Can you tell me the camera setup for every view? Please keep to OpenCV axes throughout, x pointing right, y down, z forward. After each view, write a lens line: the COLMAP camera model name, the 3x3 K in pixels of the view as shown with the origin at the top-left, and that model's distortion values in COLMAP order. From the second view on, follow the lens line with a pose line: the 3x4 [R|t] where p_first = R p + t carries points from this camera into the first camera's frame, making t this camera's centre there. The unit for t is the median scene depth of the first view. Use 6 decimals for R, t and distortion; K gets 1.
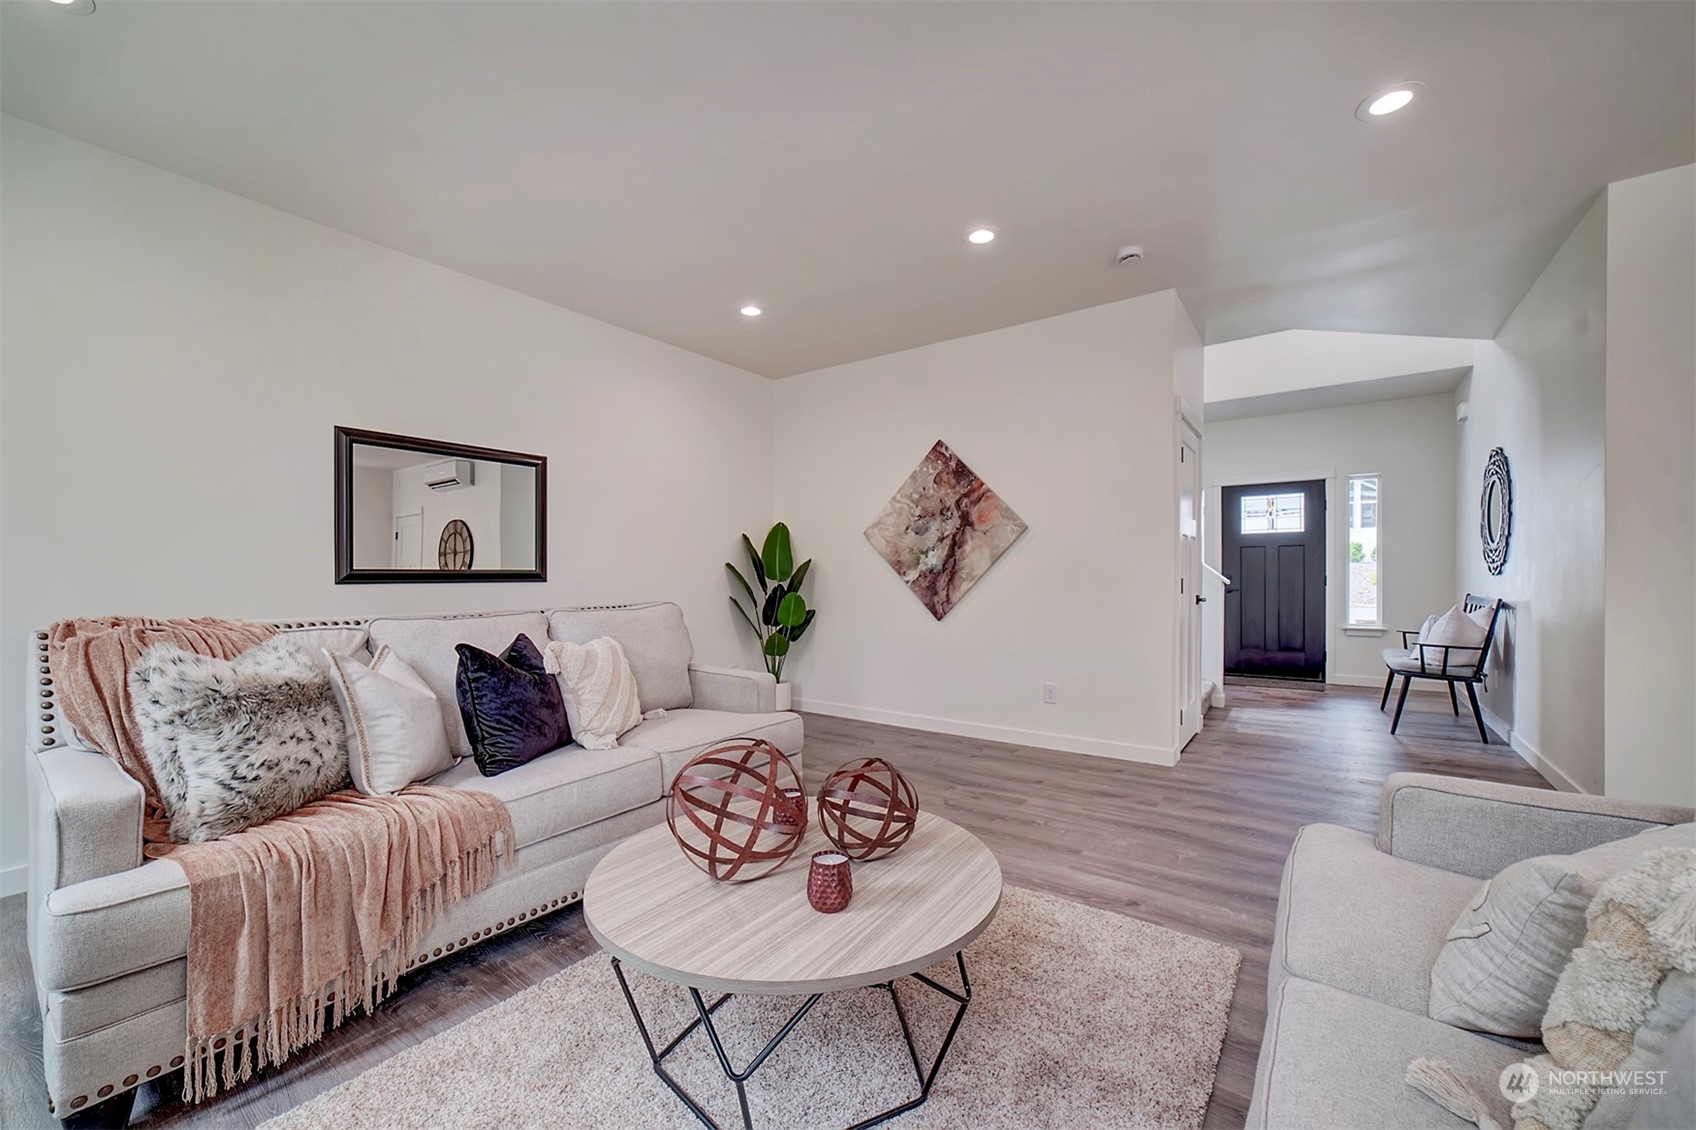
lens RADIAL K [[656.3, 0, 852.1], [0, 656.3, 567.9], [0, 0, 1]] dist [-0.010386, 0.002374]
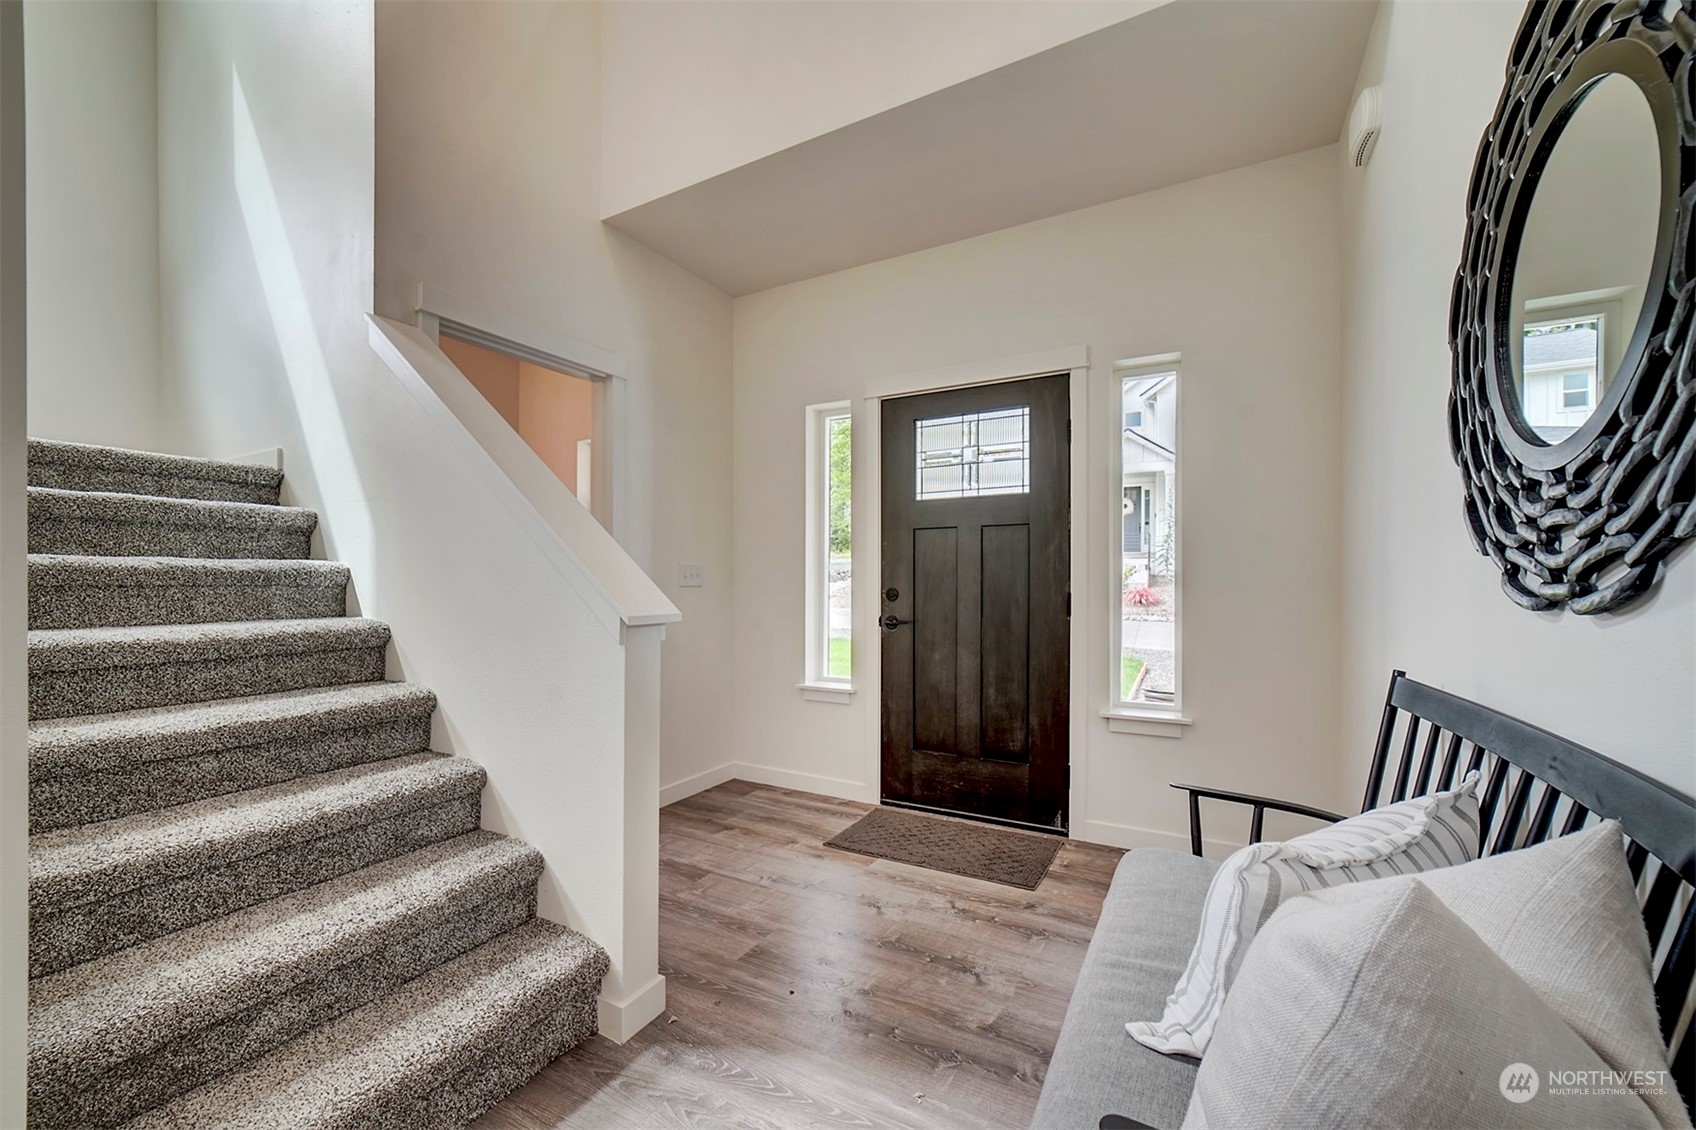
lens RADIAL K [[656.3, 0, 849.7], [0, 656.3, 577.4], [0, 0, 1]] dist [-0.010386, 0.002374]
pose [[0.992146, -0.004555, 0.125000, 0.504894], [0.004336, 0.999989, 0.002019, 0.000547], [-0.125007, -0.001461, 0.992155, 0.561763]]
